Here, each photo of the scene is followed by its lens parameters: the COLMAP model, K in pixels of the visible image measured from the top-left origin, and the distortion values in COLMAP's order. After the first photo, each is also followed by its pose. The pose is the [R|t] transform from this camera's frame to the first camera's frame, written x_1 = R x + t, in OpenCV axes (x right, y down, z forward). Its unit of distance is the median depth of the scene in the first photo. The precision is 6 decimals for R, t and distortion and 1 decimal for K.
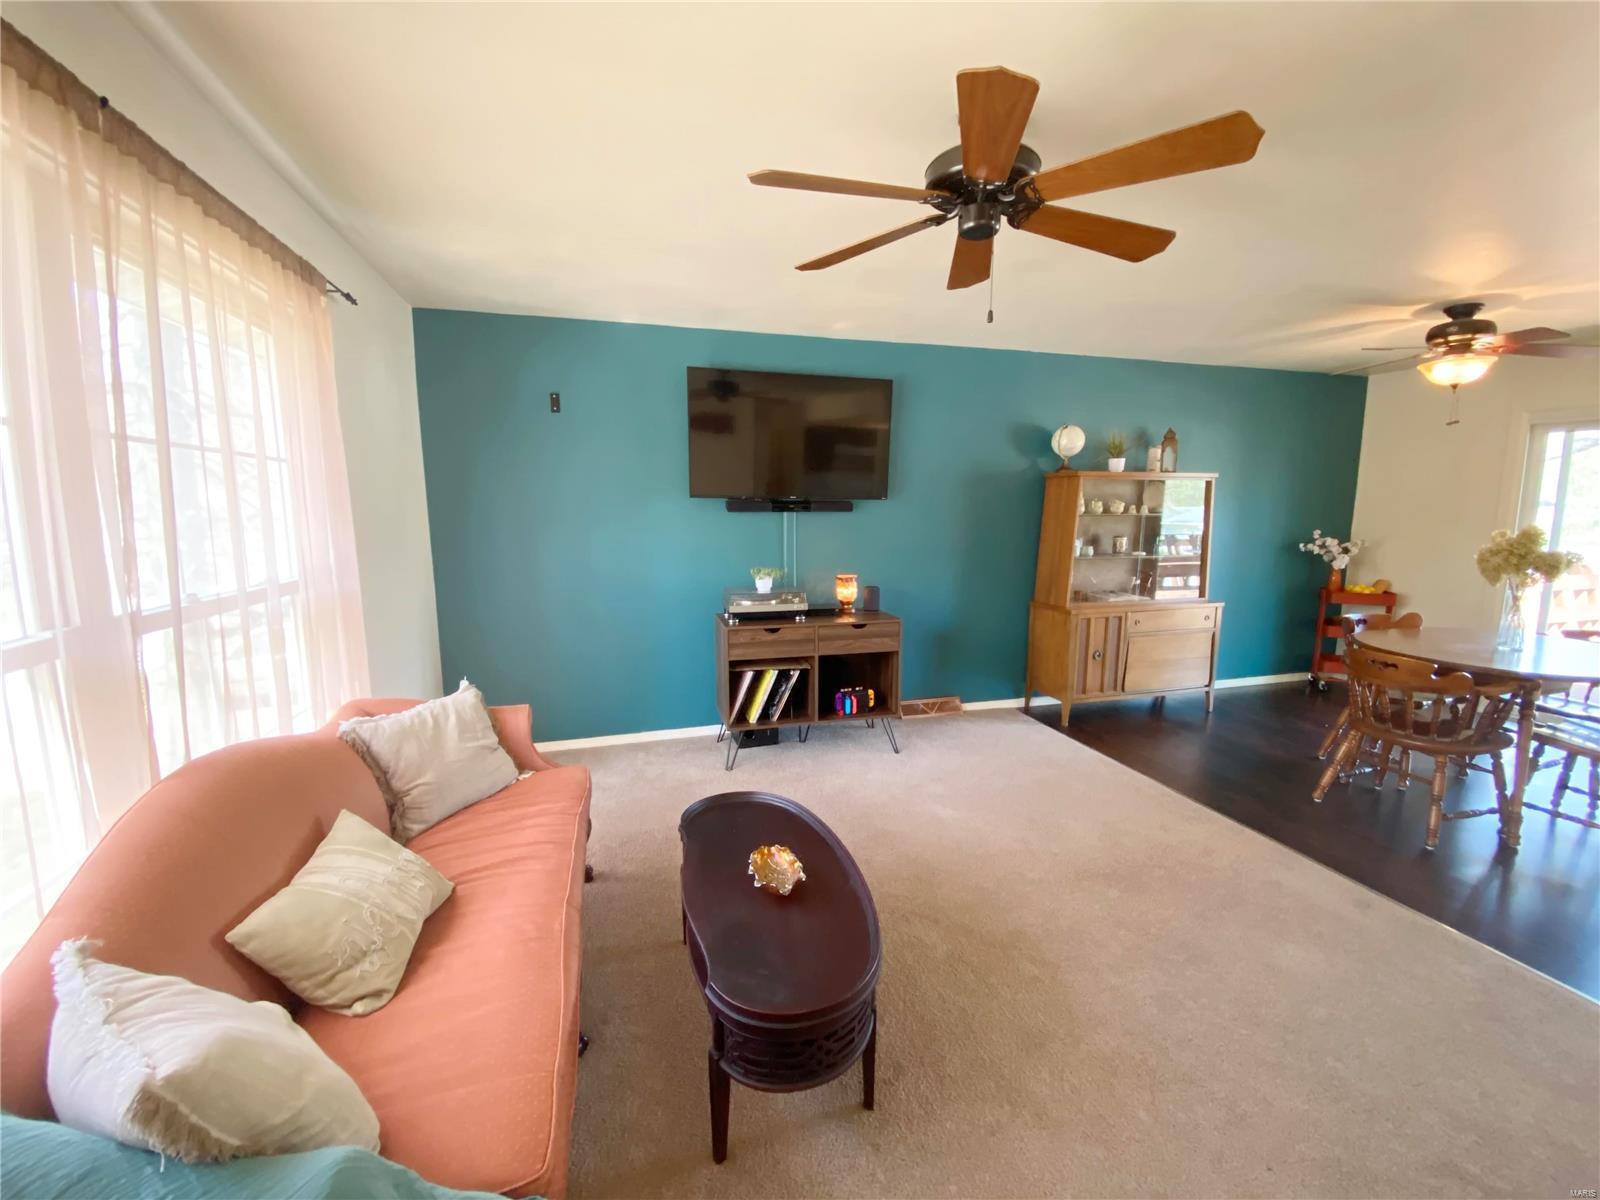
lens RADIAL K [[649.7, 0, 793.1], [0, 649.7, 600.7], [0, 0, 1]] dist [0.019056, -0.021920]
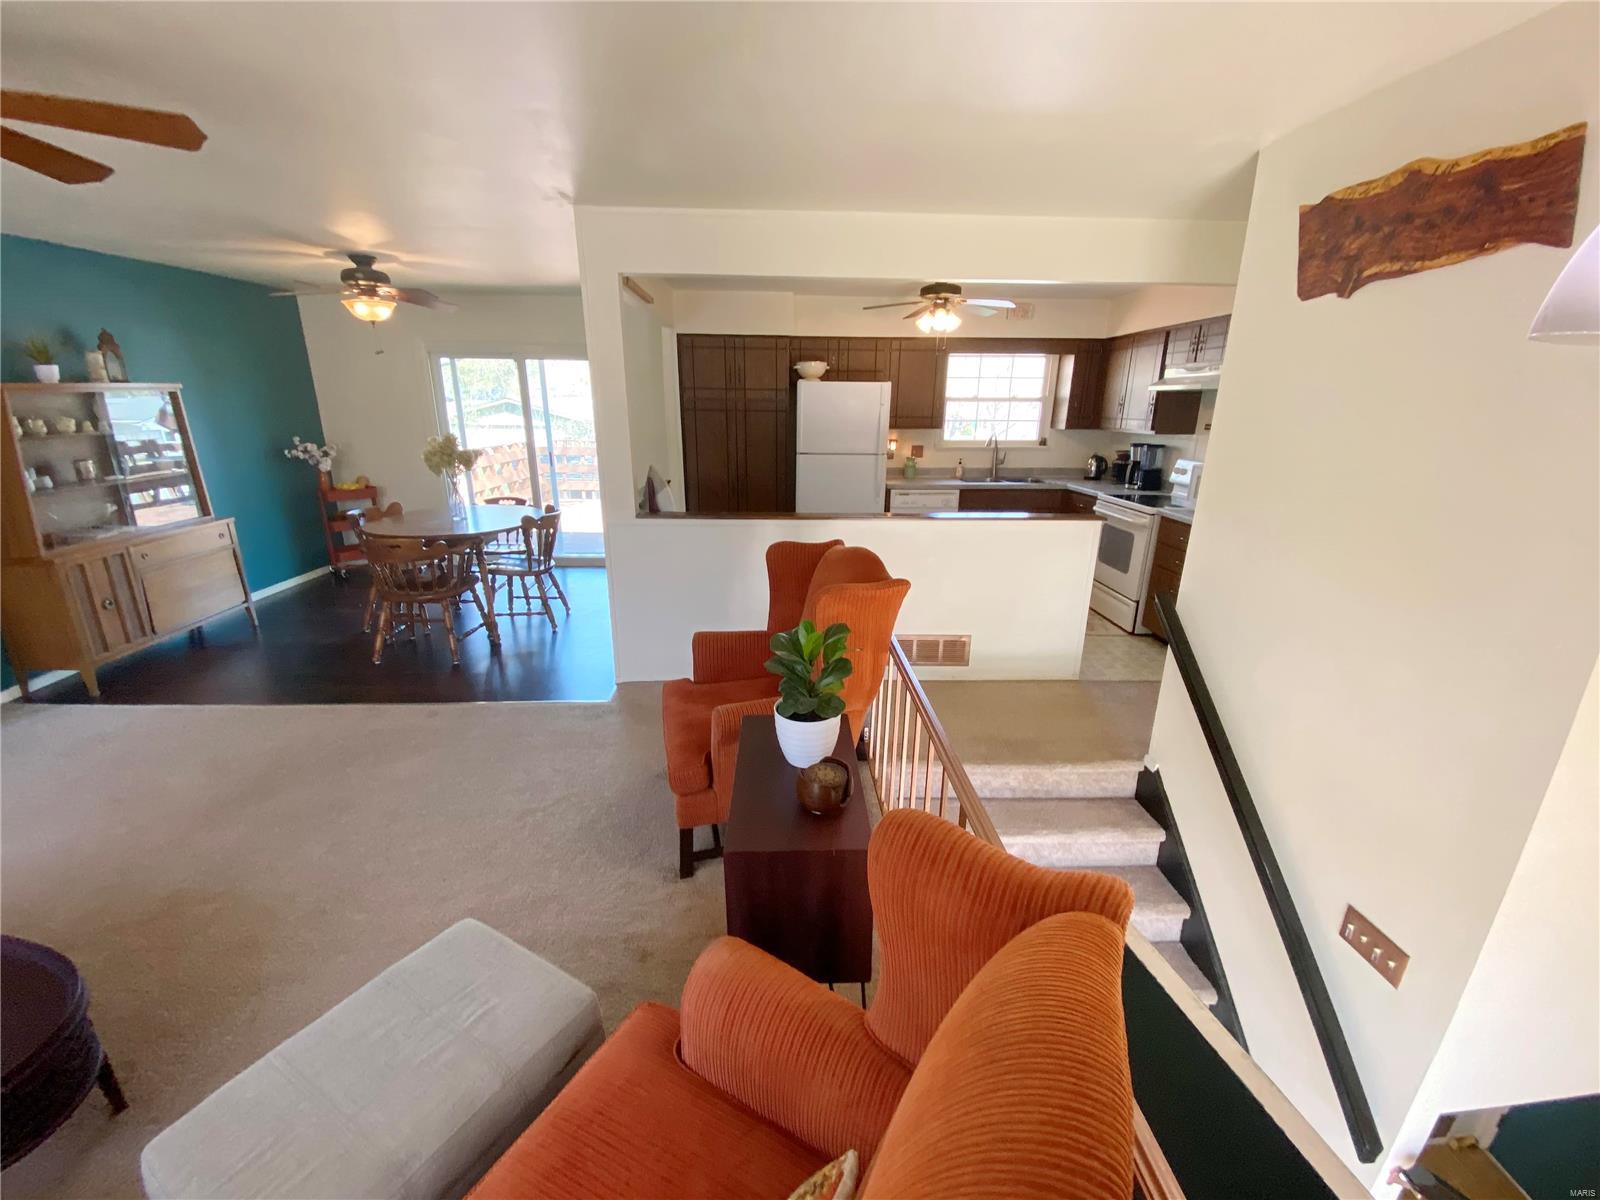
lens RADIAL K [[648.6, 0, 800.2], [0, 648.6, 605.5], [0, 0, 1]] dist [0.018480, -0.018515]
pose [[0.231729, -0.286995, 0.929481, -0.132657], [0.130054, 0.956052, 0.262776, -0.022171], [-0.964048, 0.059990, 0.258870, -0.112406]]
